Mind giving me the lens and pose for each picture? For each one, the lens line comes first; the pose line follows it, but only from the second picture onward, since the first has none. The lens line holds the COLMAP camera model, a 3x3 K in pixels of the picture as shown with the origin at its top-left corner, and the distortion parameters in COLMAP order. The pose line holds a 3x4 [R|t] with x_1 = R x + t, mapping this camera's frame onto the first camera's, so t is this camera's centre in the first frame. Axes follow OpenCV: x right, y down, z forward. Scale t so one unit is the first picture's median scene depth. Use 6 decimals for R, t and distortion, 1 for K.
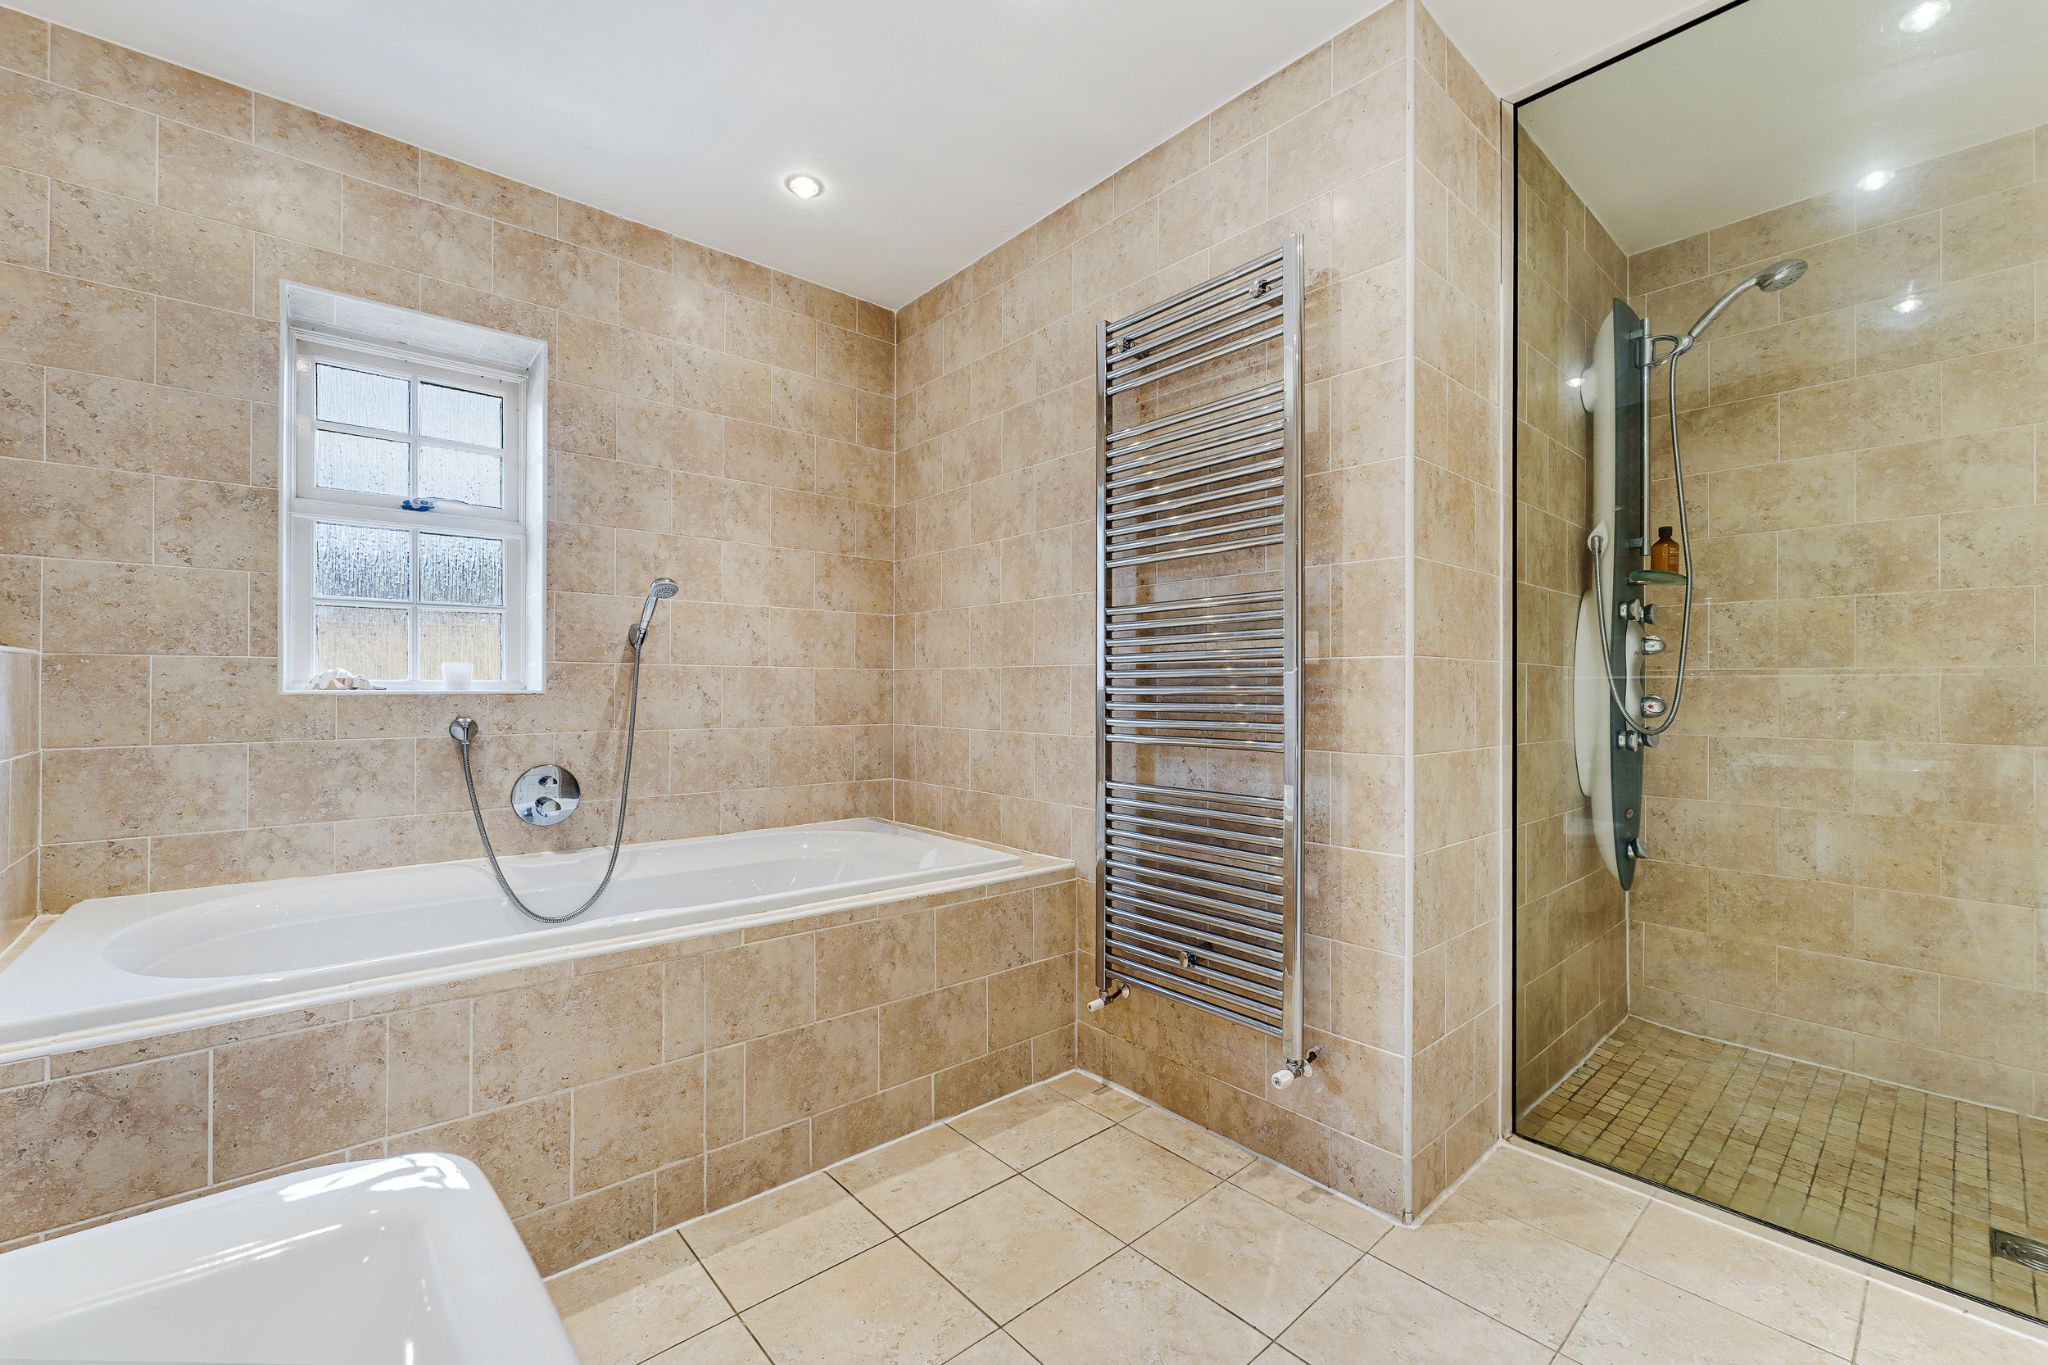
lens RADIAL K [[829.6, 0, 1033.1], [0, 829.6, 684.2], [0, 0, 1]] dist [-0.000914, 0.000143]
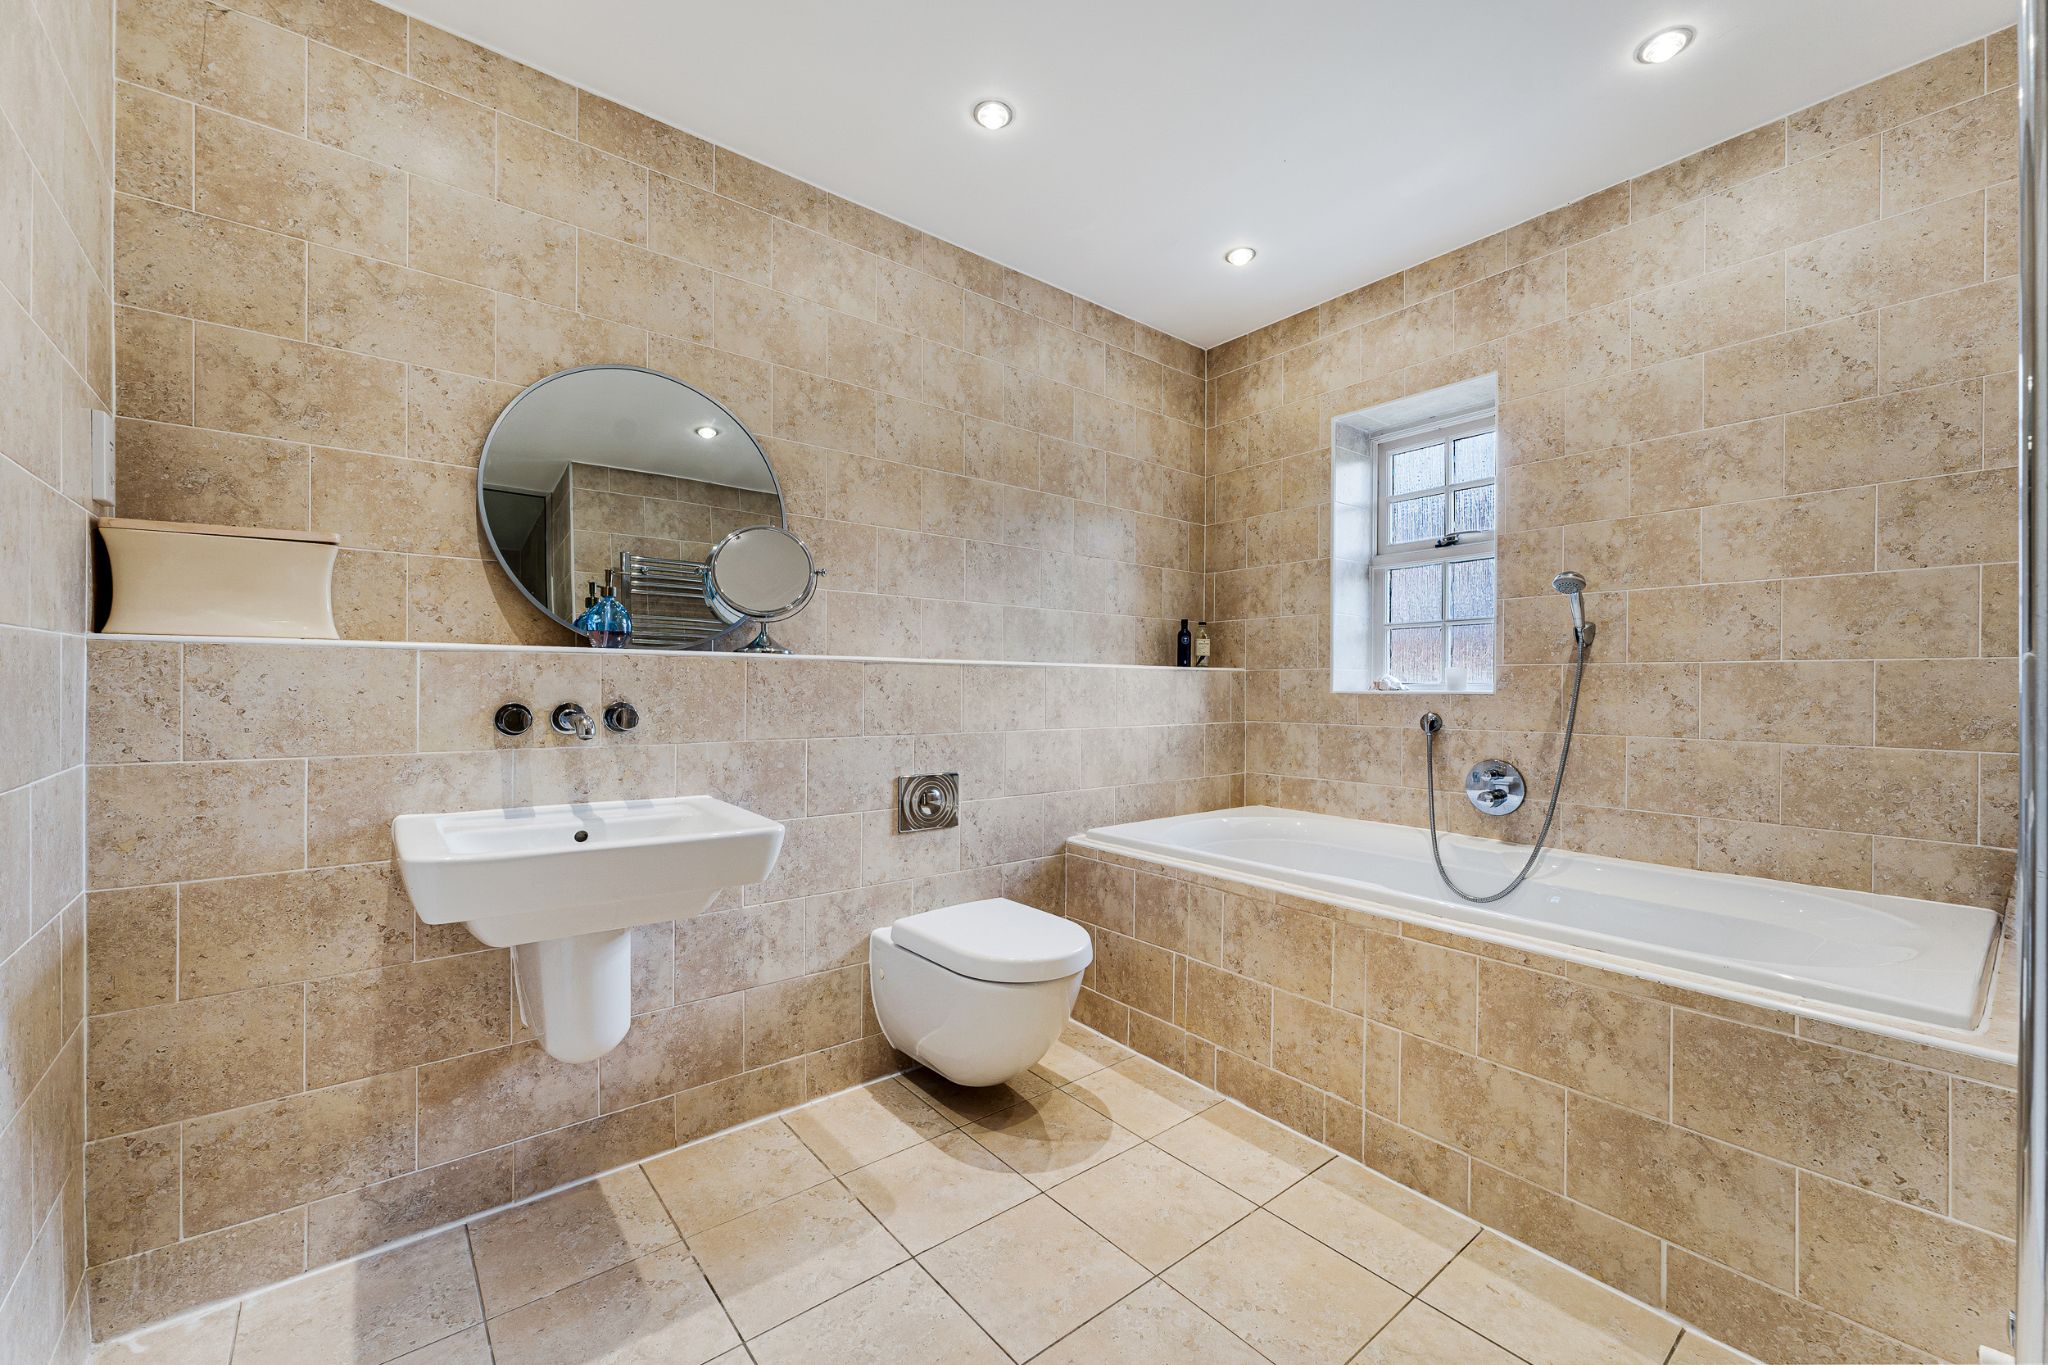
lens RADIAL K [[829.6, 0, 1036.3], [0, 829.6, 688.5], [0, 0, 1]] dist [-0.000914, 0.000143]
pose [[-0.036462, -0.000836, -0.999335, 0.517587], [0.001450, 0.999999, -0.000890, 0.003703], [0.999334, -0.001481, -0.036461, 0.431459]]
